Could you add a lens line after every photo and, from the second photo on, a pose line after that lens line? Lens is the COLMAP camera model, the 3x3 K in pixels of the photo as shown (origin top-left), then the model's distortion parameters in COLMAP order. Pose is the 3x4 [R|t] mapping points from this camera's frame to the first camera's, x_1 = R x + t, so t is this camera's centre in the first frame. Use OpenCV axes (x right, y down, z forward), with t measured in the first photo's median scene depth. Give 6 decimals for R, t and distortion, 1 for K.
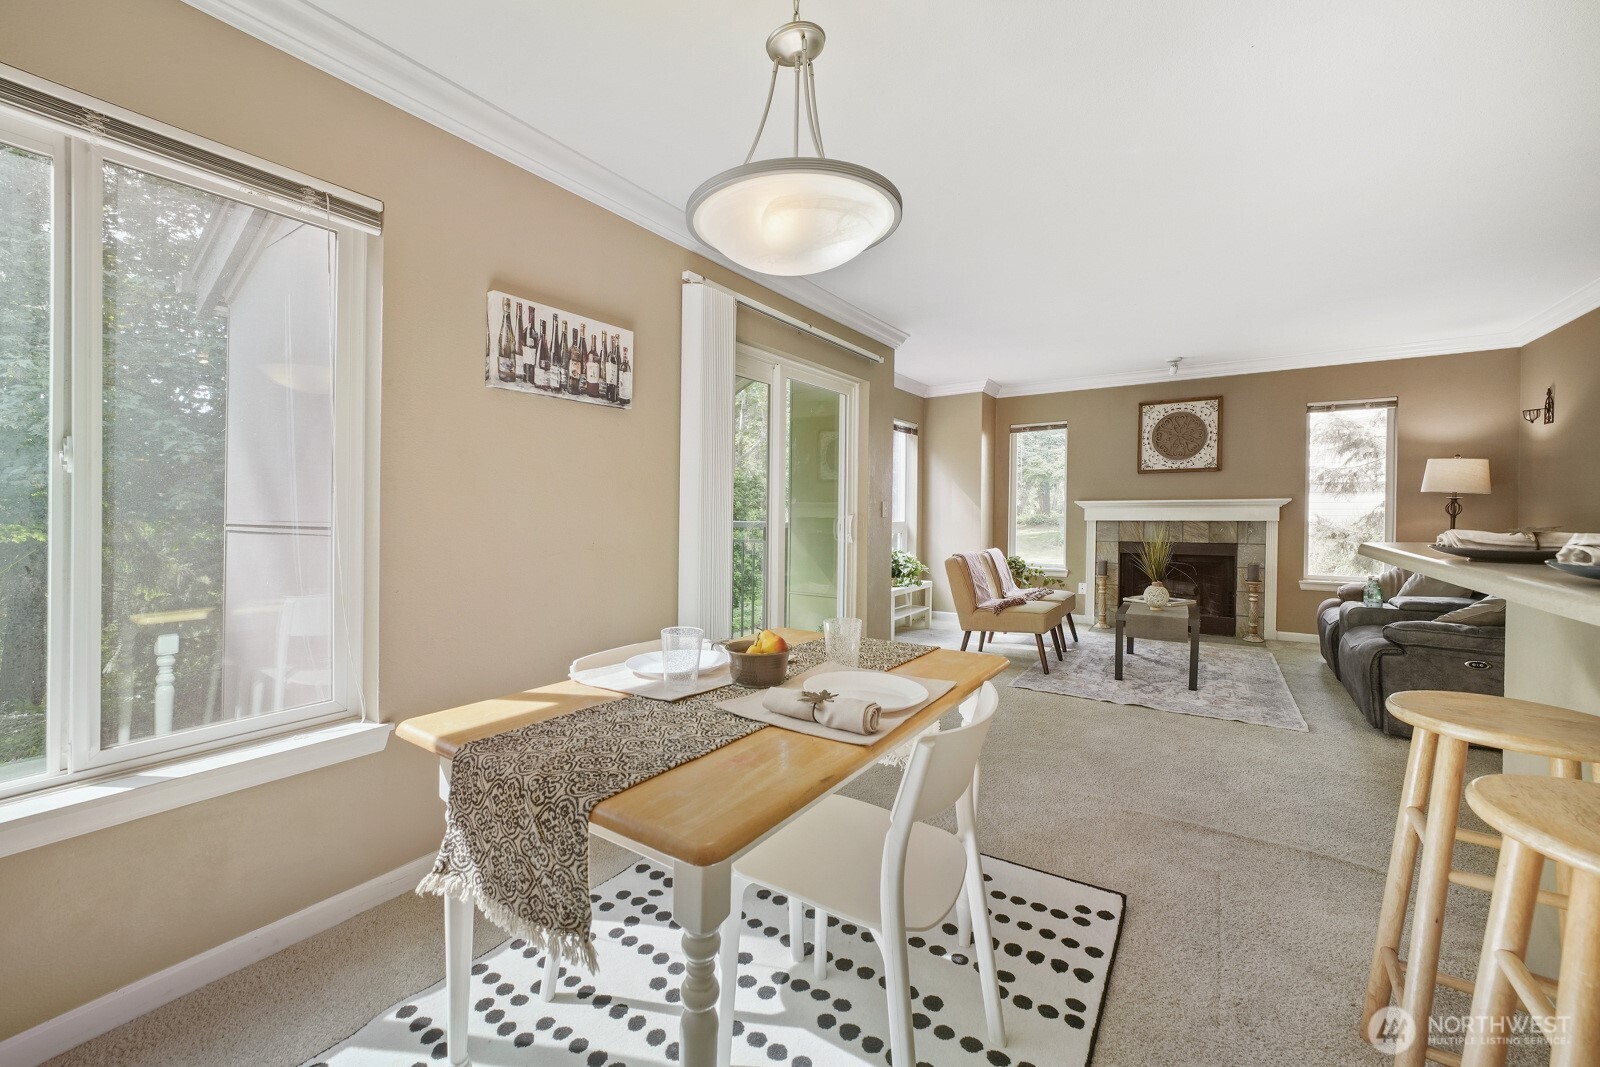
lens RADIAL K [[680.8, 0, 805.0], [0, 680.8, 533.0], [0, 0, 1]] dist [-0.001274, 0.000204]
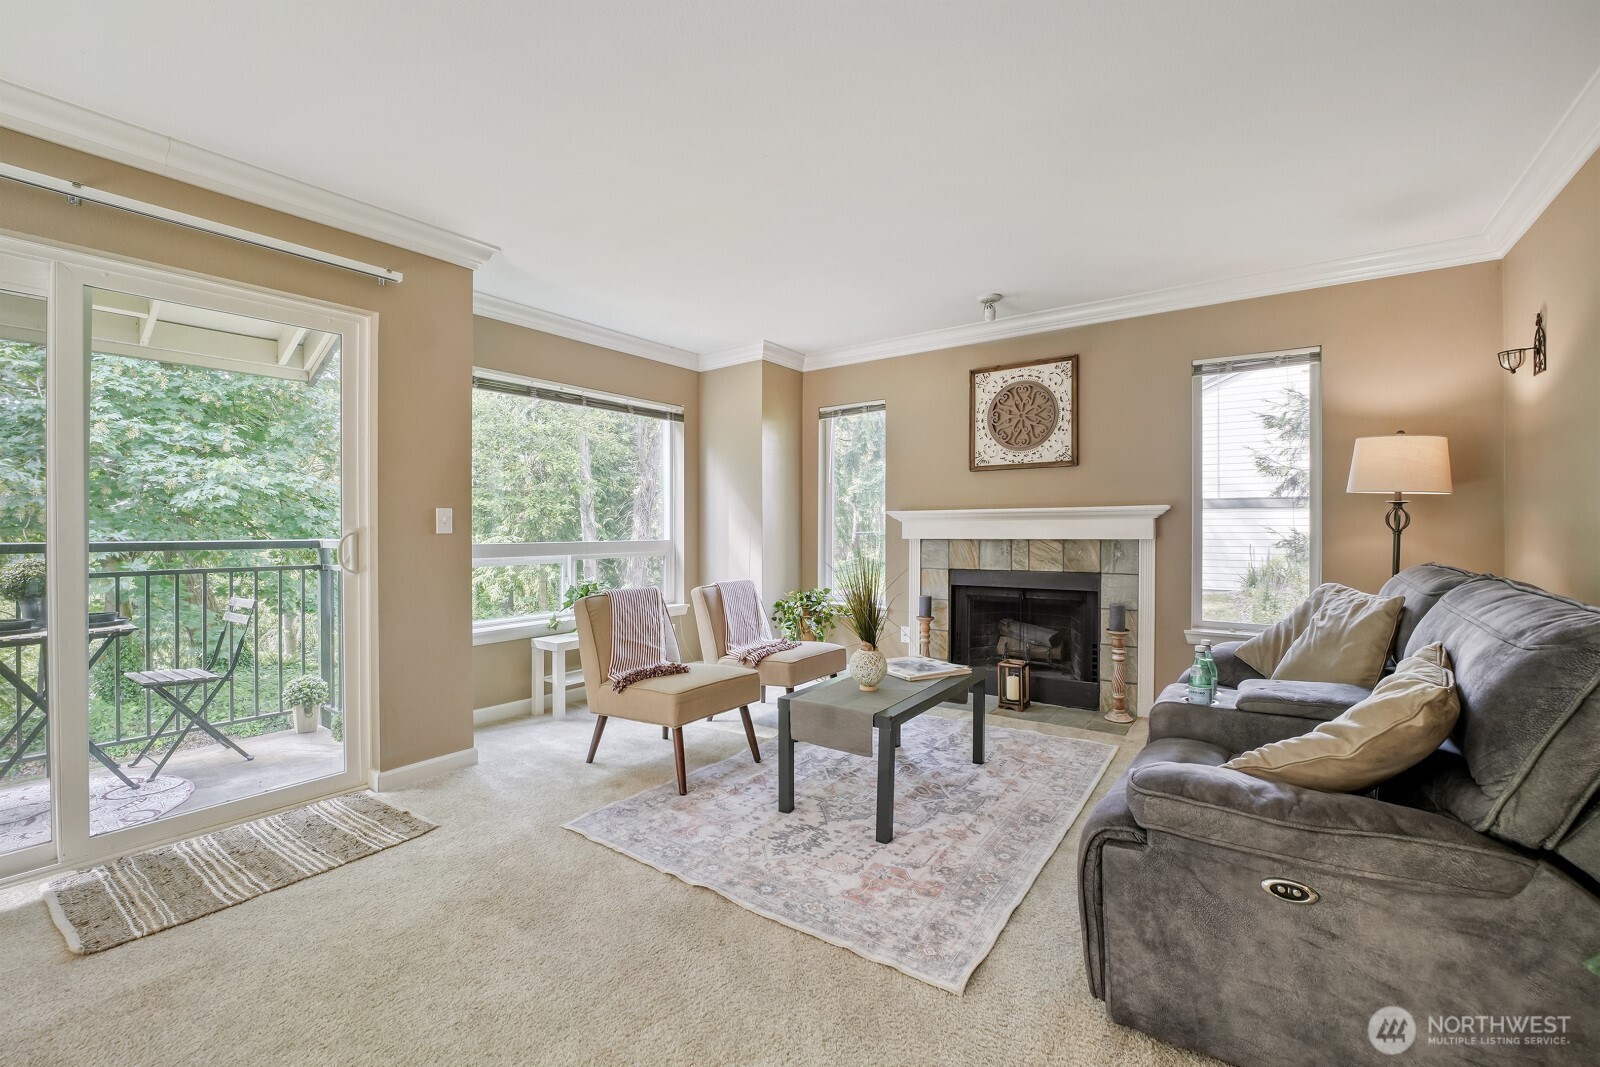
lens RADIAL K [[680.0, 0, 825.5], [0, 680.0, 536.1], [0, 0, 1]] dist [-0.017478, 0.000233]
pose [[0.998583, 0.000263, -0.053209, 0.531414], [-0.001421, 0.999763, -0.021723, -0.007769], [0.053190, 0.021768, 0.998347, 0.419975]]
